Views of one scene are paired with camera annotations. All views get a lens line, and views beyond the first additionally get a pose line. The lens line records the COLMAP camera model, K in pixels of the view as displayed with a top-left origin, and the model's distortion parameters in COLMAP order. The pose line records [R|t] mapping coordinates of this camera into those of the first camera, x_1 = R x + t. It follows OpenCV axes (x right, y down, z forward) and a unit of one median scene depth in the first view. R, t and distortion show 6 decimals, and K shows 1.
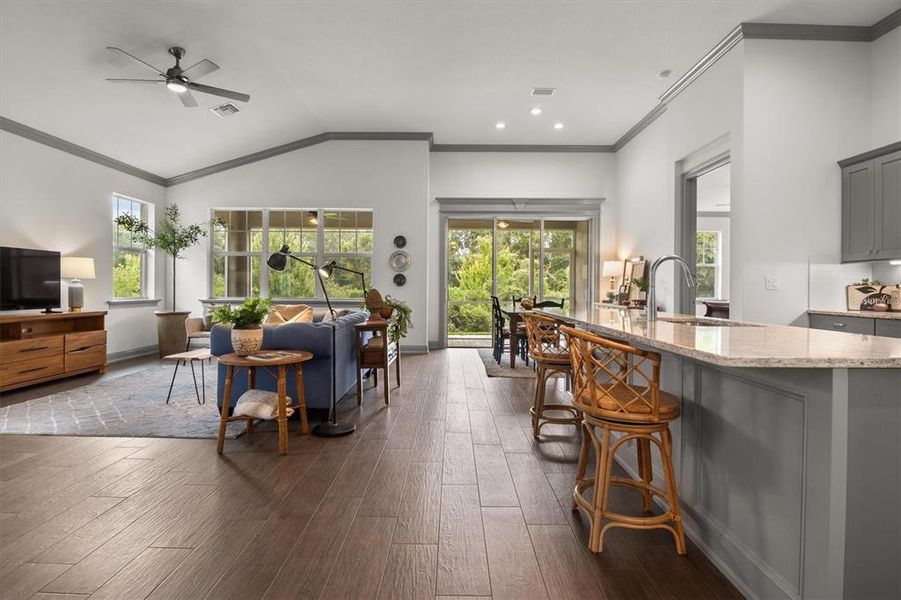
lens RADIAL K [[460.8, 0, 447.6], [0, 460.8, 288.3], [0, 0, 1]] dist [-0.008039, -0.004749]
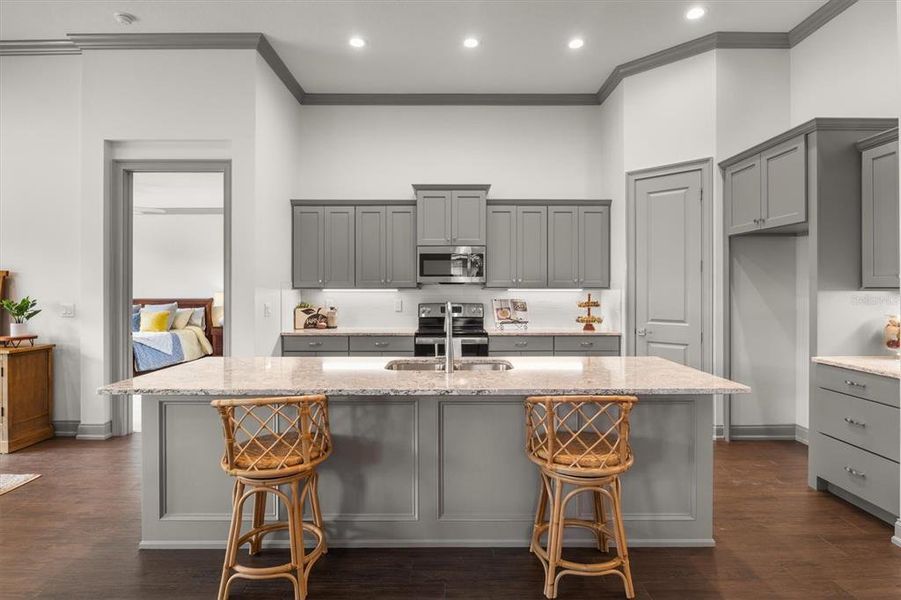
lens RADIAL K [[449.8, 0, 460.1], [0, 449.8, 286.1], [0, 0, 1]] dist [-0.012943, -0.001860]
pose [[-0.013877, -0.003863, 0.999896, -0.183462], [-0.002136, 0.999990, 0.003834, -0.046059], [-0.999901, -0.002083, -0.013885, 0.407603]]
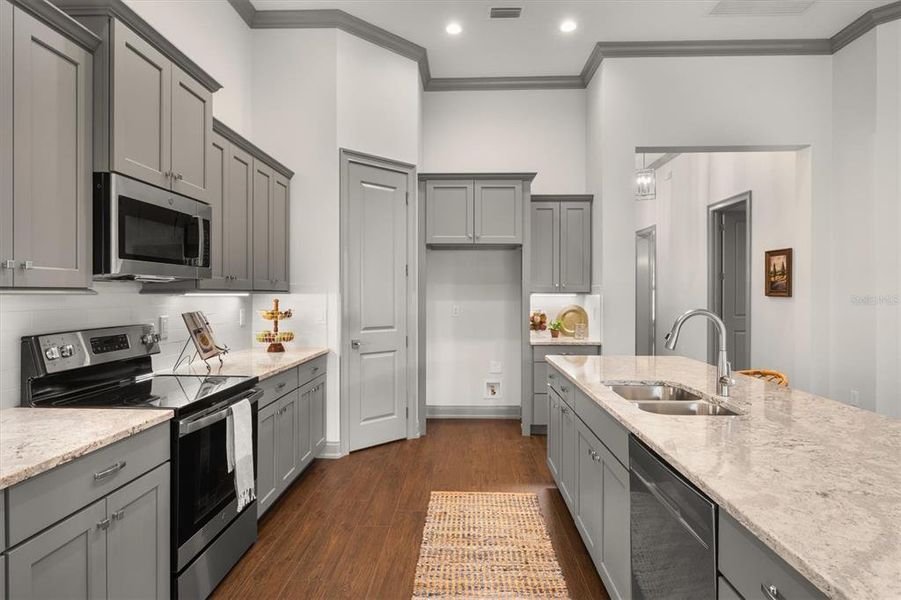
lens RADIAL K [[493.4, 0, 447.1], [0, 493.4, 294.3], [0, 0, 1]] dist [-0.002507, 0.002654]
pose [[-0.999475, -0.010214, 0.030735, 0.361185], [-0.010168, 0.999947, 0.001663, -0.039959], [-0.030750, 0.001349, -0.999526, 0.756190]]
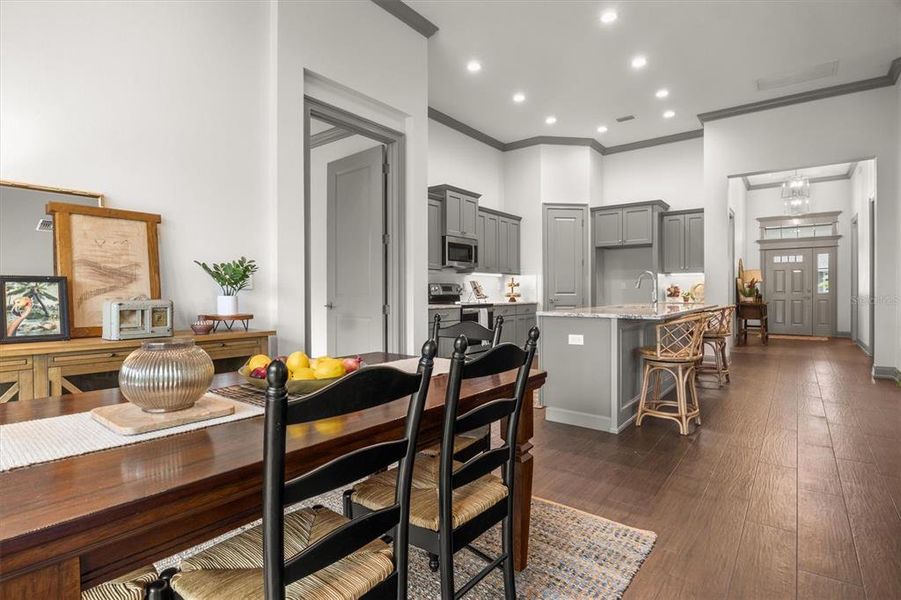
lens RADIAL K [[449.8, 0, 451.5], [0, 449.8, 295.1], [0, 0, 1]] dist [-0.012943, -0.001860]
pose [[-0.796972, -0.009044, 0.603948, 0.007343], [-0.002861, 0.999933, 0.011198, 0.001349], [-0.604009, 0.007197, -0.796945, 1.194287]]
